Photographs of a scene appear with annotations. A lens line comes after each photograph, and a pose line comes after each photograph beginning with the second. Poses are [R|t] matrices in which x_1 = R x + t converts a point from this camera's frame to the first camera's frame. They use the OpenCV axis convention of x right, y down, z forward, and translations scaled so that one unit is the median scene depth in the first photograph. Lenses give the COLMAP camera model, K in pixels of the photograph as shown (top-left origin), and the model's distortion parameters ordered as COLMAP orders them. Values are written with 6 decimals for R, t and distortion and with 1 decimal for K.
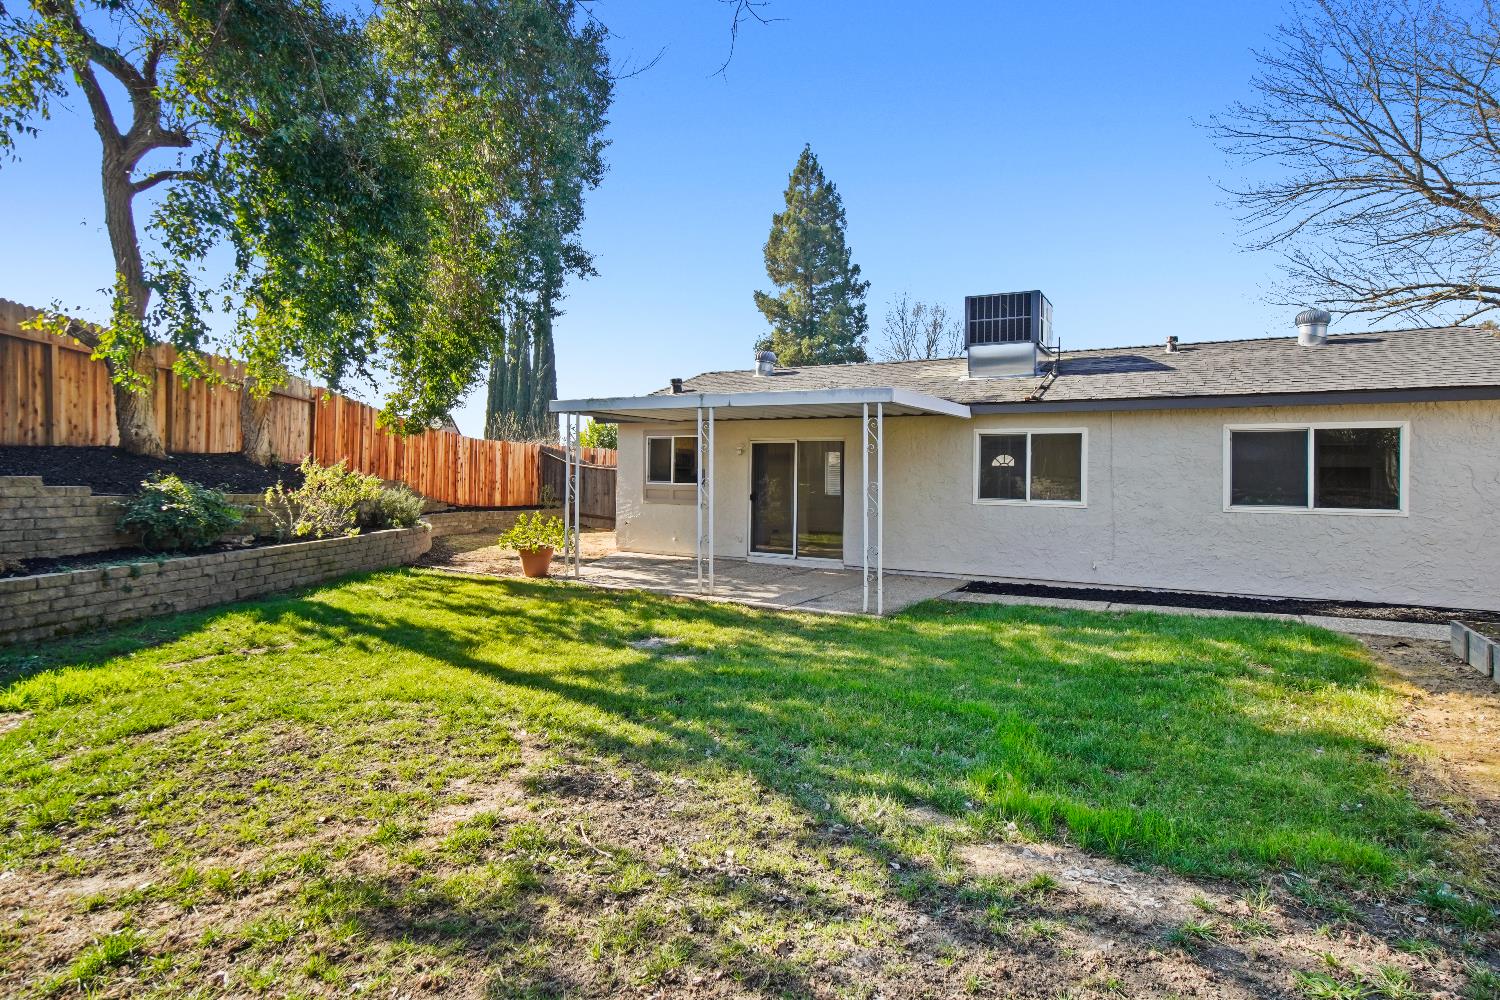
lens RADIAL K [[775.2, 0, 750.3], [0, 775.2, 493.5], [0, 0, 1]] dist [-0.013786, 0.000822]
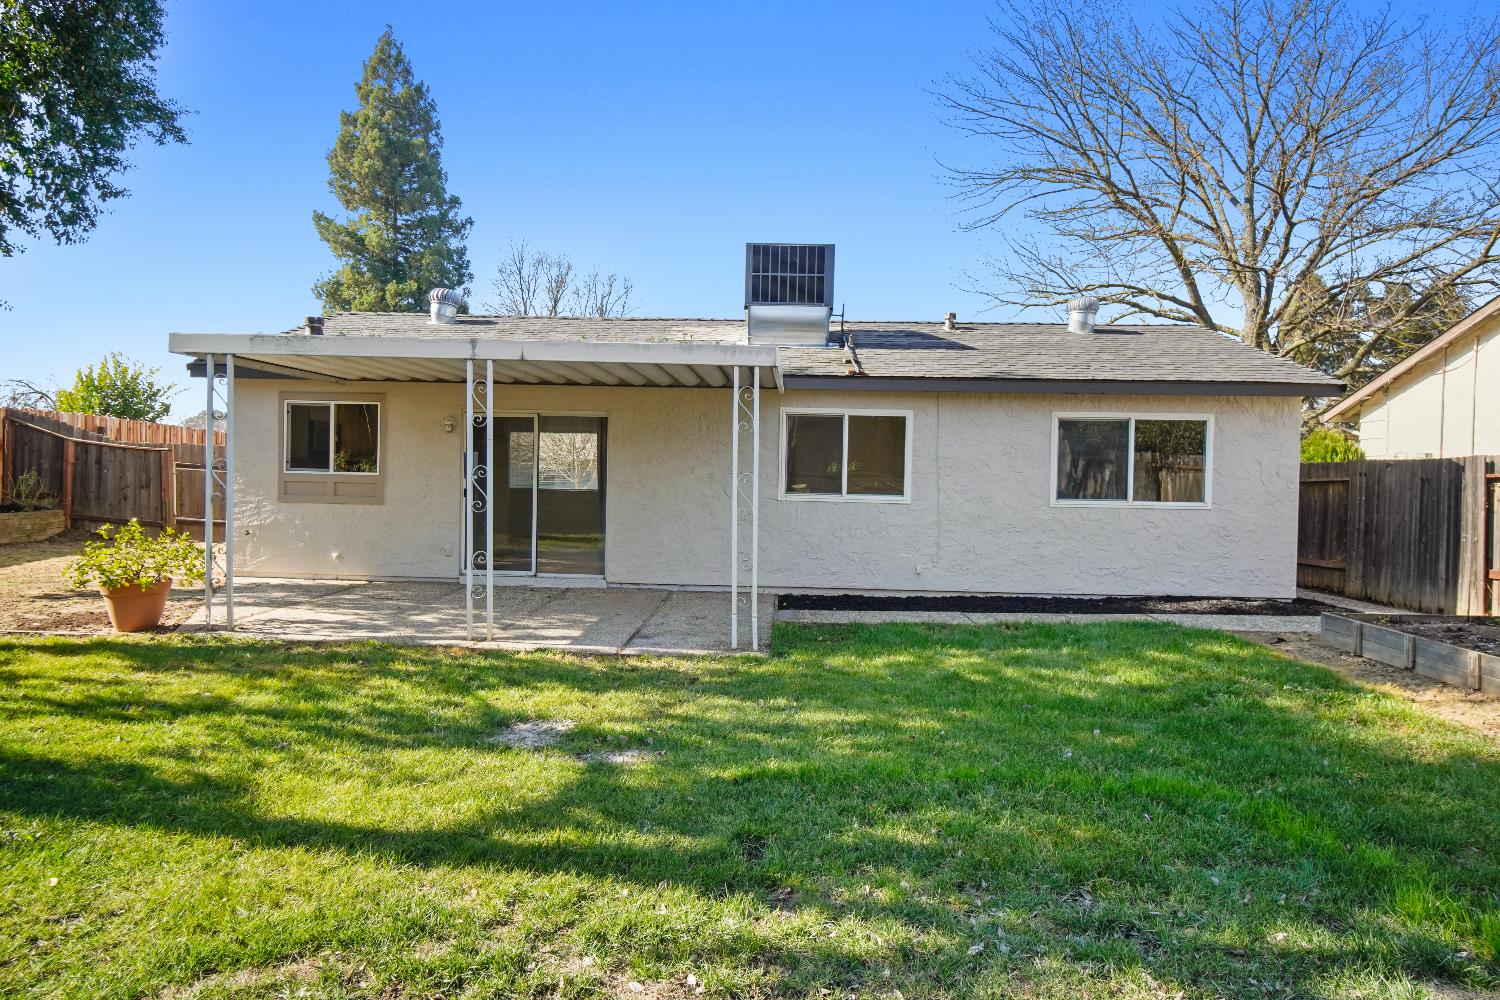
lens RADIAL K [[913.1, 0, 749.7], [0, 913.1, 504.4], [0, 0, 1]] dist [0.003136, -0.000395]
pose [[0.889115, -0.012179, 0.457522, -0.161374], [0.001831, 0.999733, 0.023055, -0.003509], [-0.457680, -0.019661, 0.888899, 0.147734]]
